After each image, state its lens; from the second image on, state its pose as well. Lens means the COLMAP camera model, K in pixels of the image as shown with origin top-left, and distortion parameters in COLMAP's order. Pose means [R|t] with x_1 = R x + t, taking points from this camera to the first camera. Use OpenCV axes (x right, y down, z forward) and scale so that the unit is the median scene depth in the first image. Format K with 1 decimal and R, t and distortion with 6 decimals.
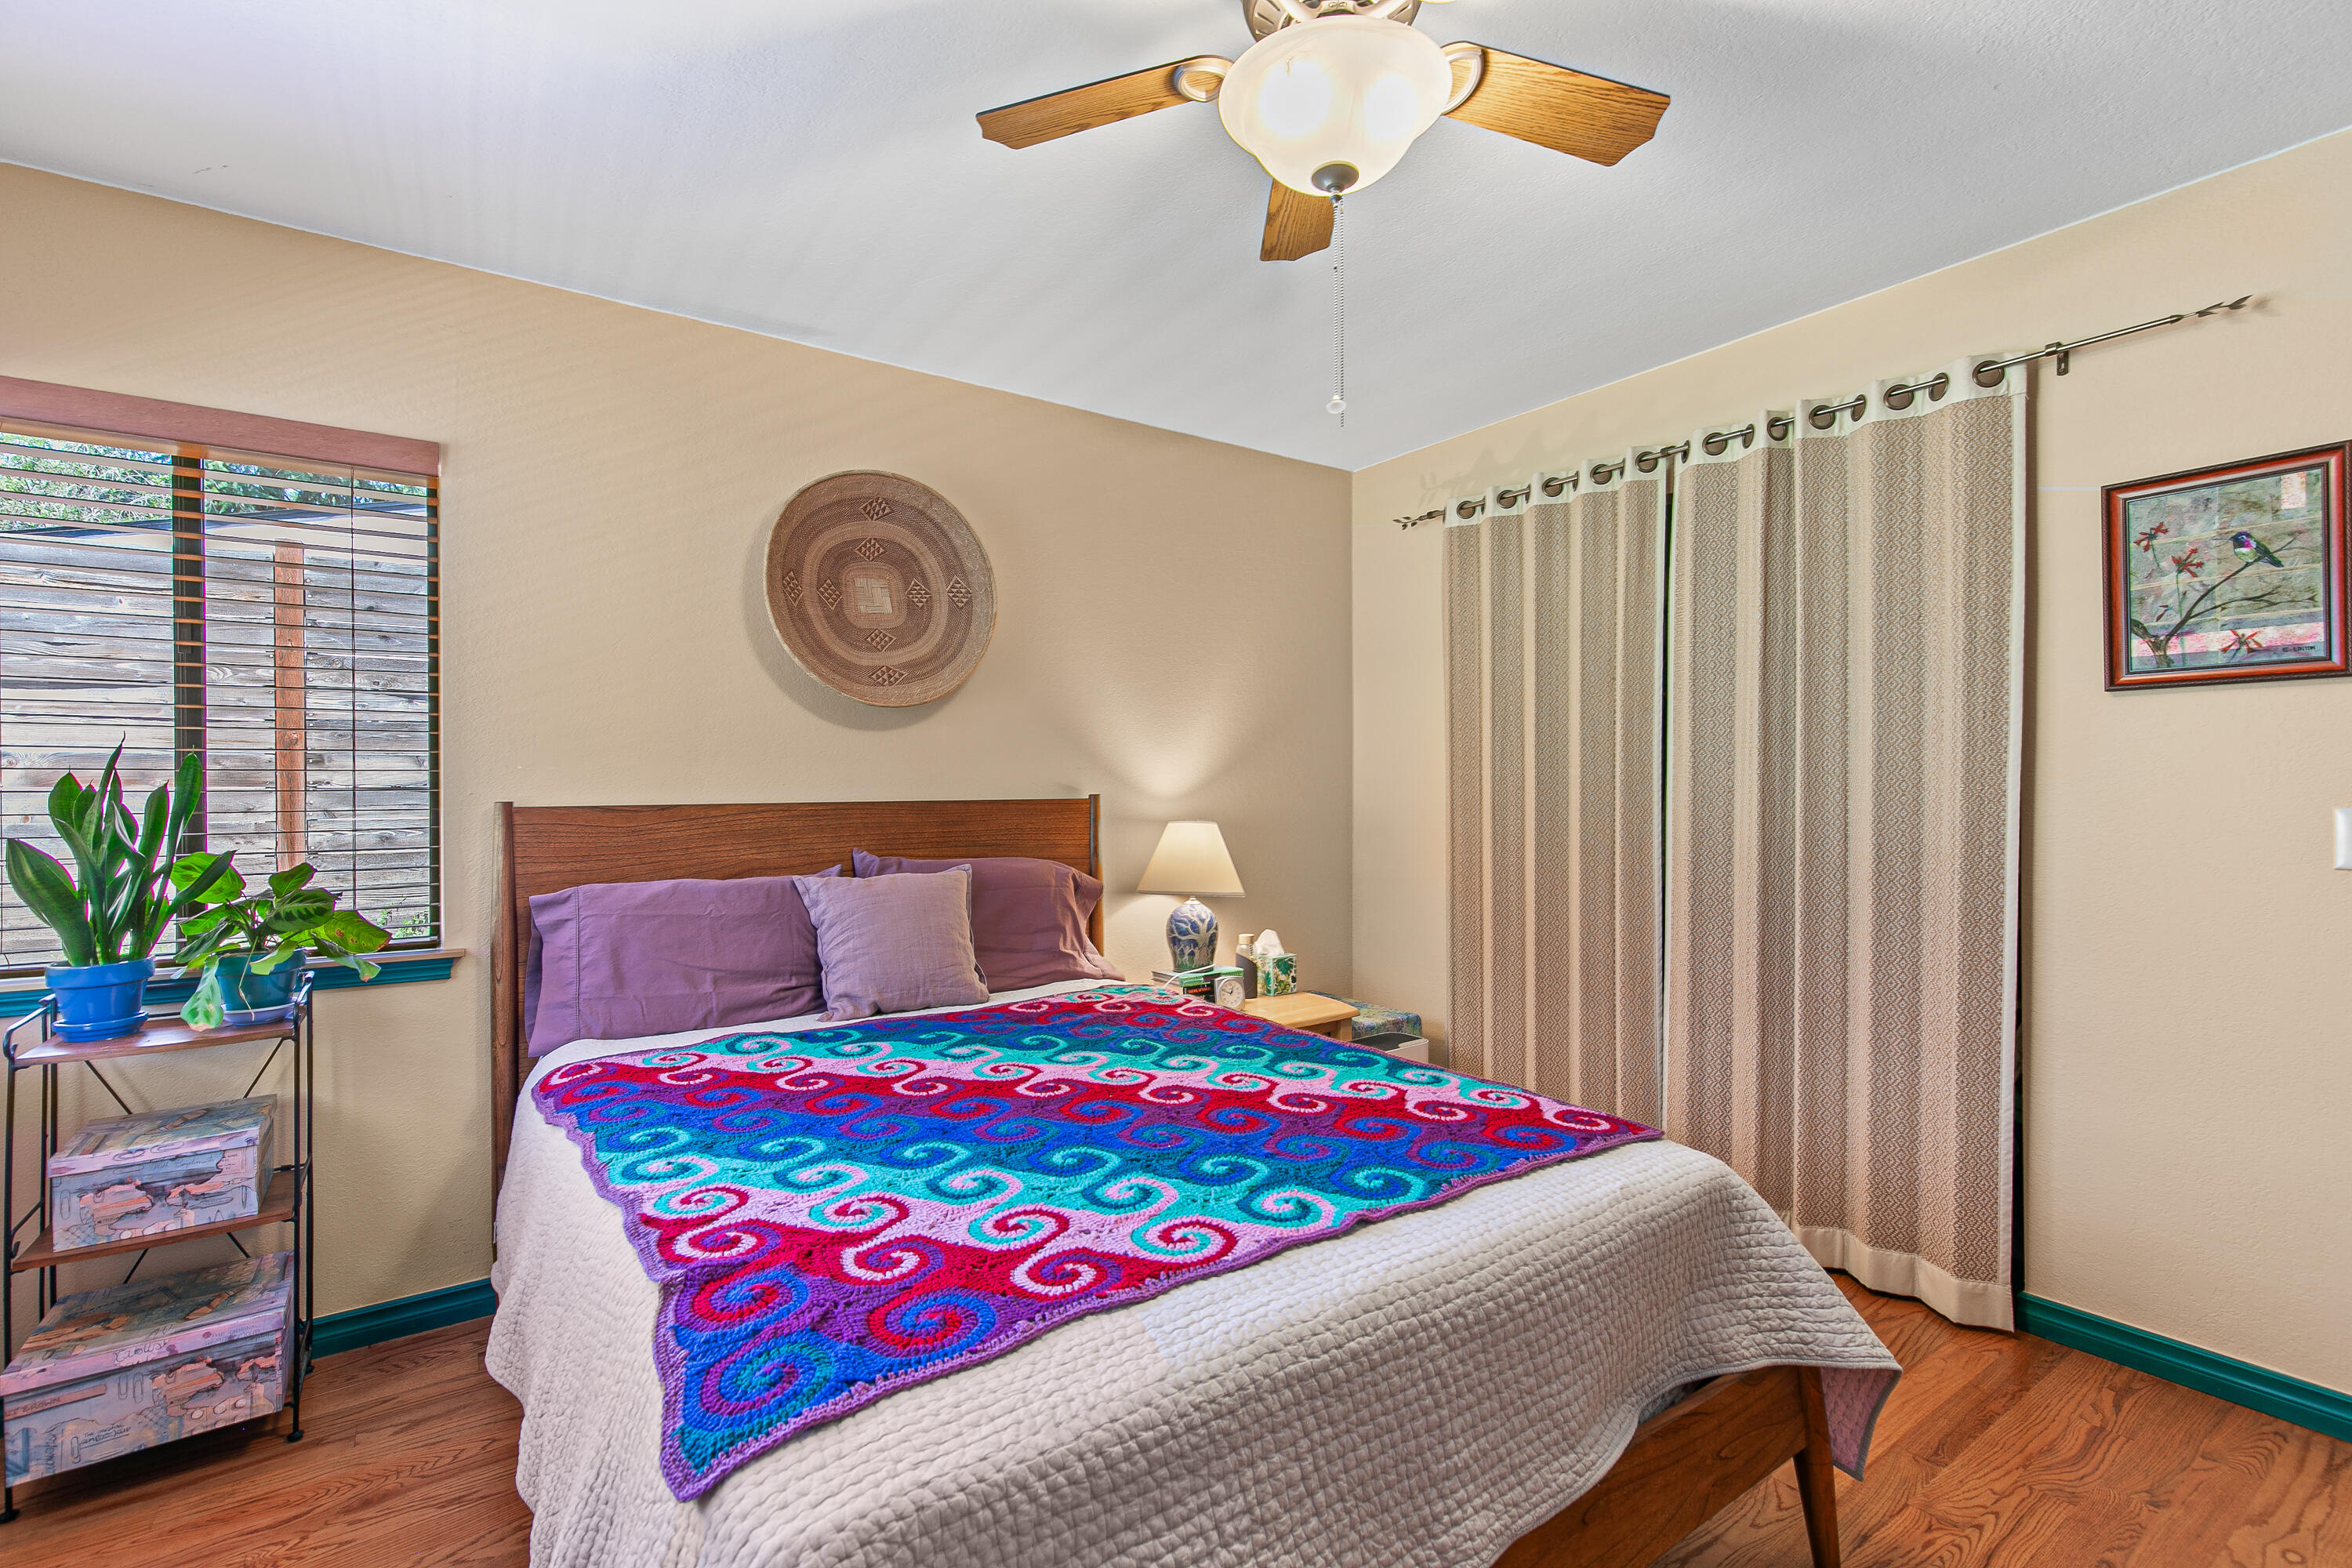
lens RADIAL K [[1067.0, 0, 1182.2], [0, 1067.0, 788.0], [0, 0, 1]] dist [0.014902, -0.002809]
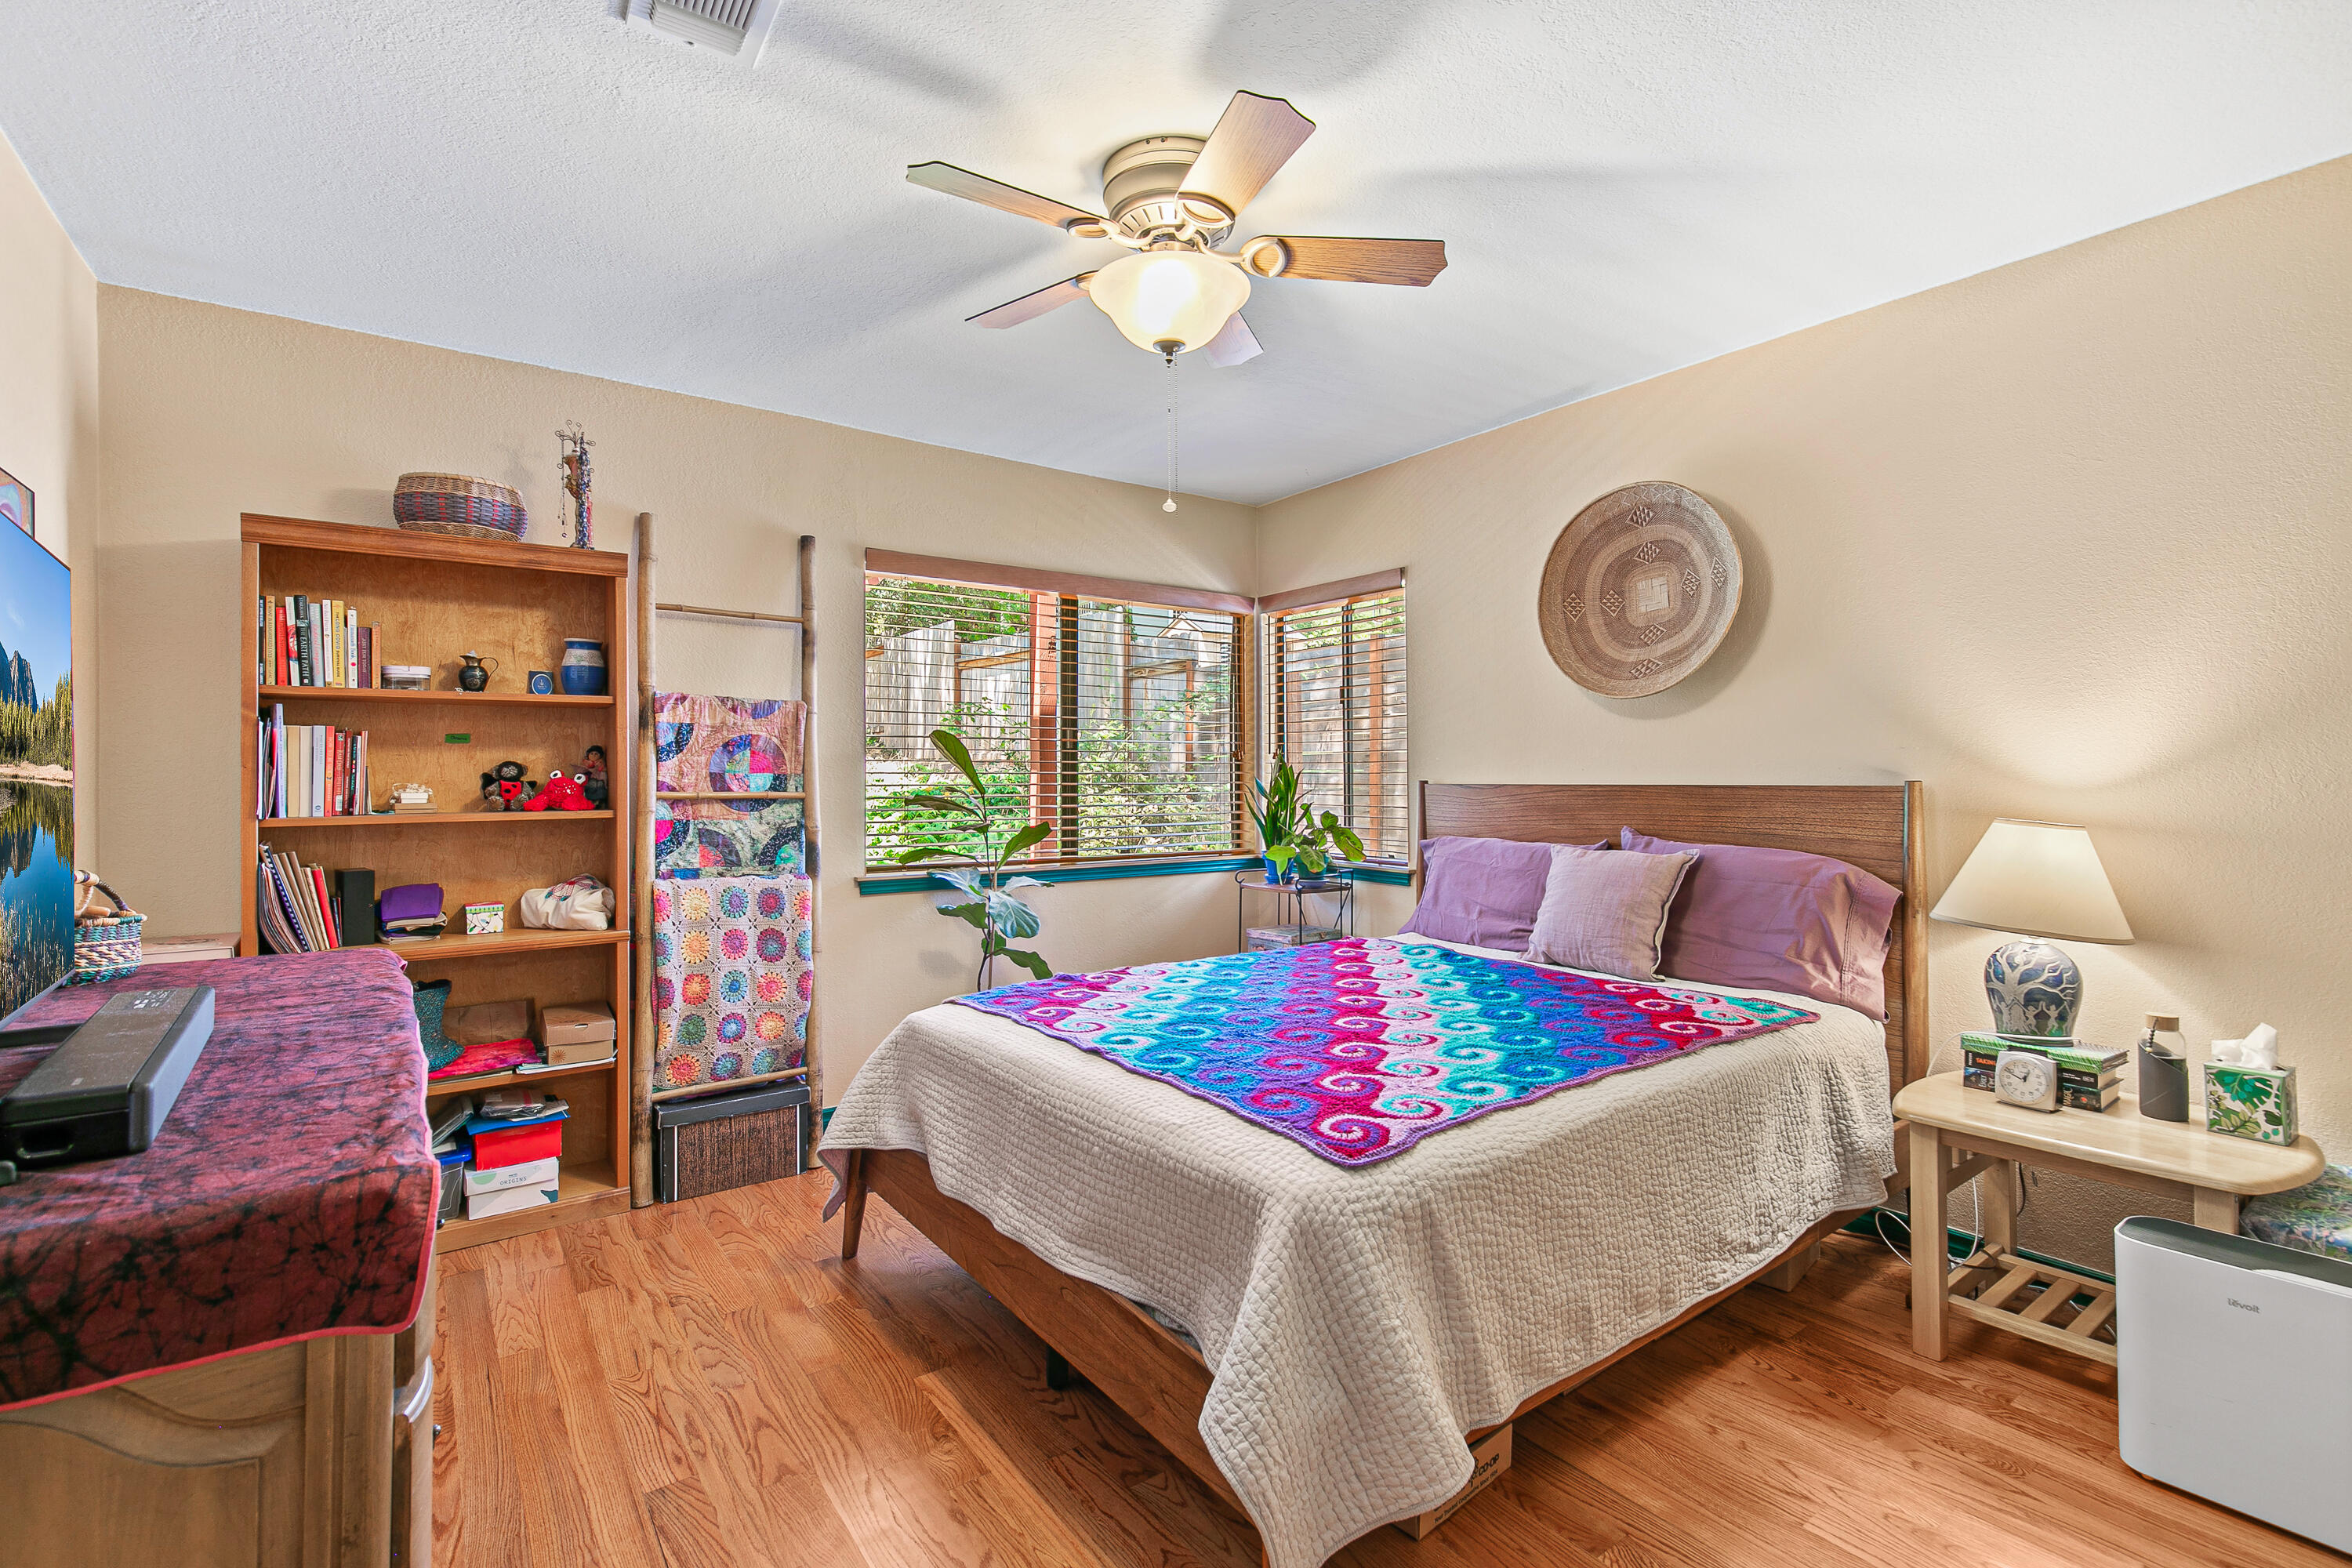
lens RADIAL K [[1067.0, 0, 1177.4], [0, 1067.0, 773.6], [0, 0, 1]] dist [0.014902, -0.002809]
pose [[0.014423, 0.002051, -0.999894, 0.798846], [-0.000873, 0.999998, 0.002039, -0.000592], [0.999896, 0.000844, 0.014425, 0.511006]]
